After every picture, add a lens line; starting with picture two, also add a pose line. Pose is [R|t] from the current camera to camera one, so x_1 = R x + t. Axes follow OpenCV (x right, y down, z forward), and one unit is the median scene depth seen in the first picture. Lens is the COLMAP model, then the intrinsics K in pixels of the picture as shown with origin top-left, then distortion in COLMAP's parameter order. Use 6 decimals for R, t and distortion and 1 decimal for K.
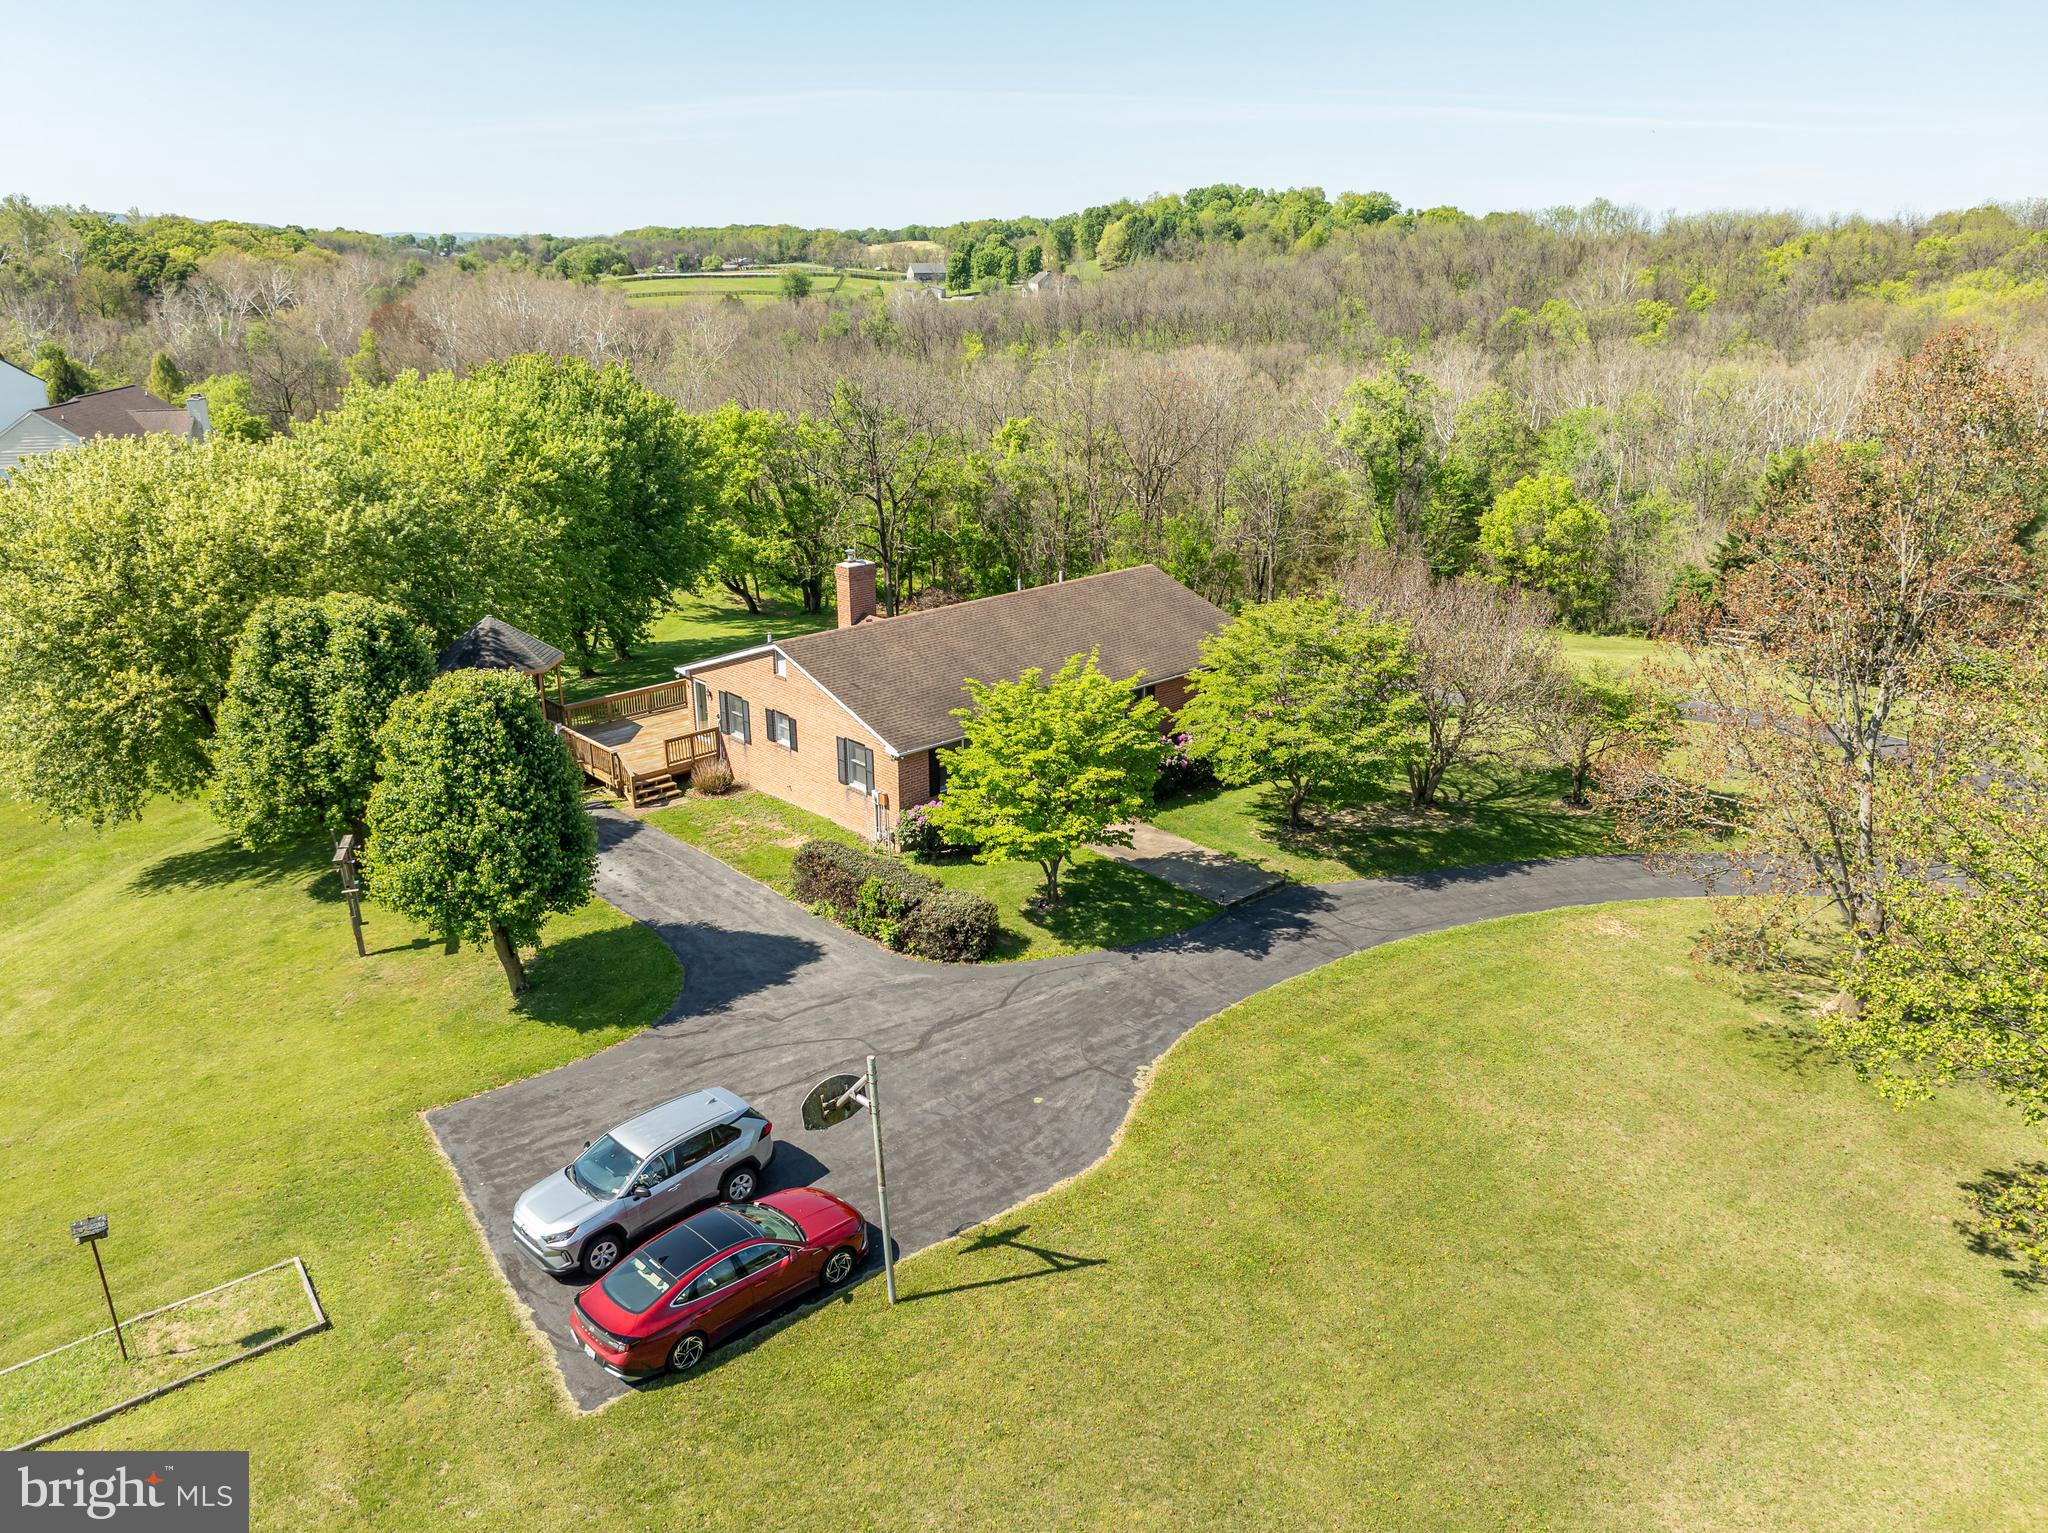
lens RADIAL K [[1449.9, 0, 1020.1], [0, 1449.9, 771.4], [0, 0, 1]] dist [-0.049904, 0.021276]
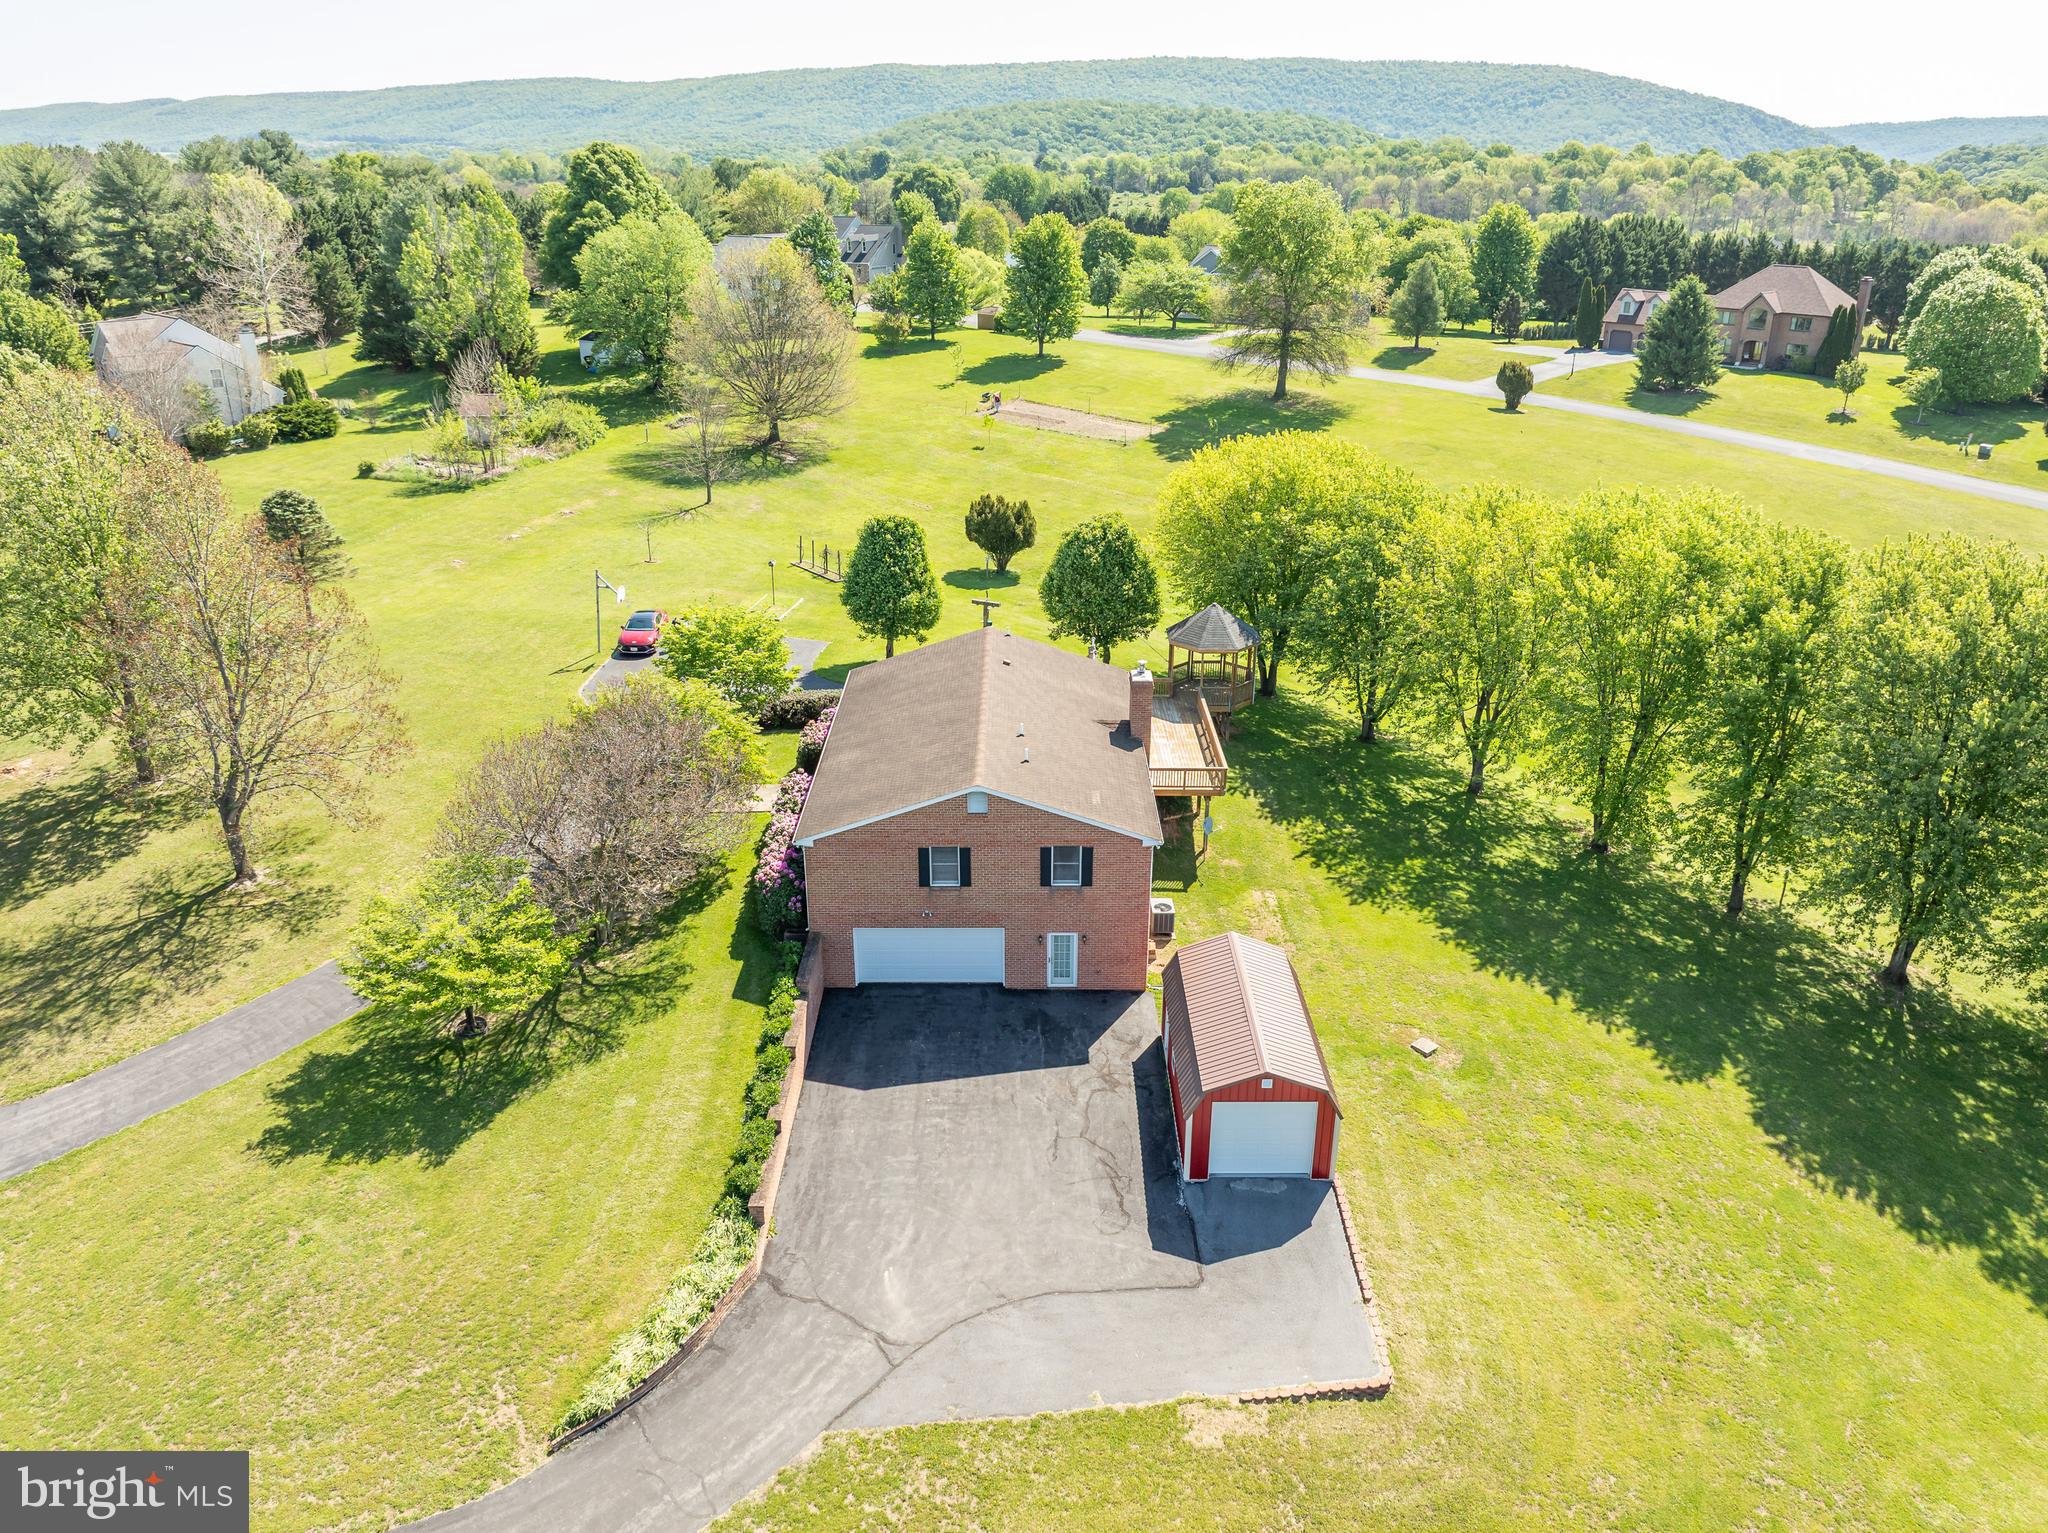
lens RADIAL K [[1449.9, 0, 1023.2], [0, 1449.9, 769.3], [0, 0, 1]] dist [-0.049904, 0.021276]
pose [[-0.683697, 0.282199, -0.672995, 0.804616], [-0.250129, 0.775726, 0.579383, -0.813903], [0.685561, 0.564458, -0.459776, 1.764209]]
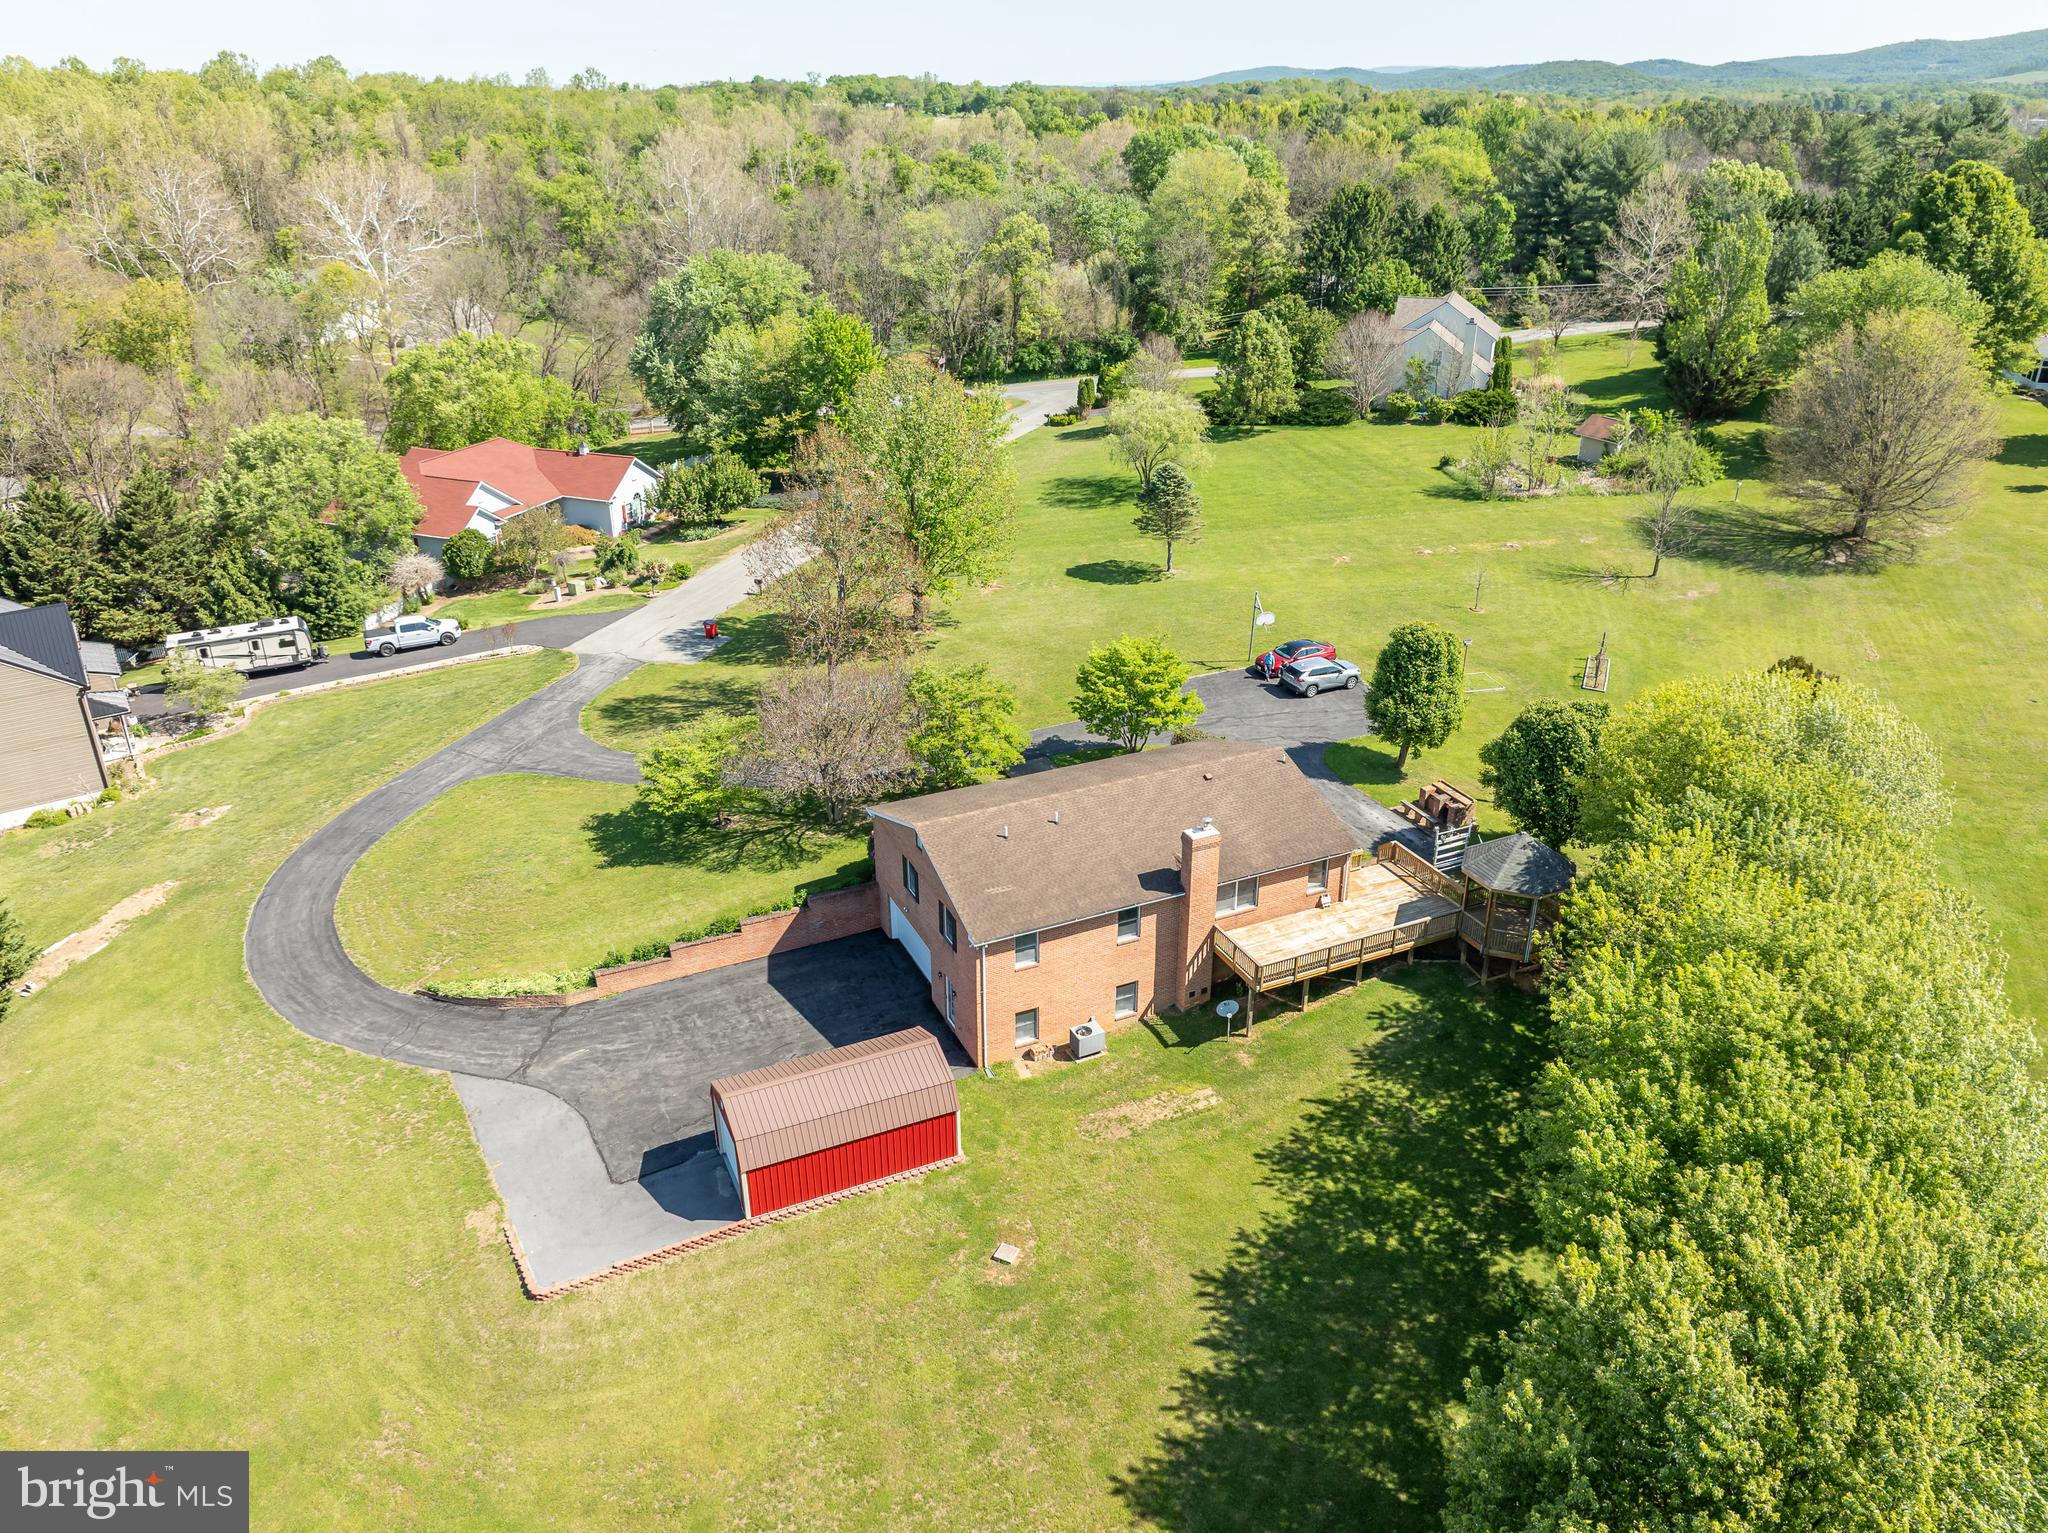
lens RADIAL K [[1449.9, 0, 1024.9], [0, 1449.9, 765.9], [0, 0, 1]] dist [-0.049904, 0.021276]
pose [[-0.948014, -0.132583, 0.289295, -0.345729], [0.111656, 0.712703, 0.692523, -1.100586], [-0.297998, 0.688823, -0.660848, 2.045152]]
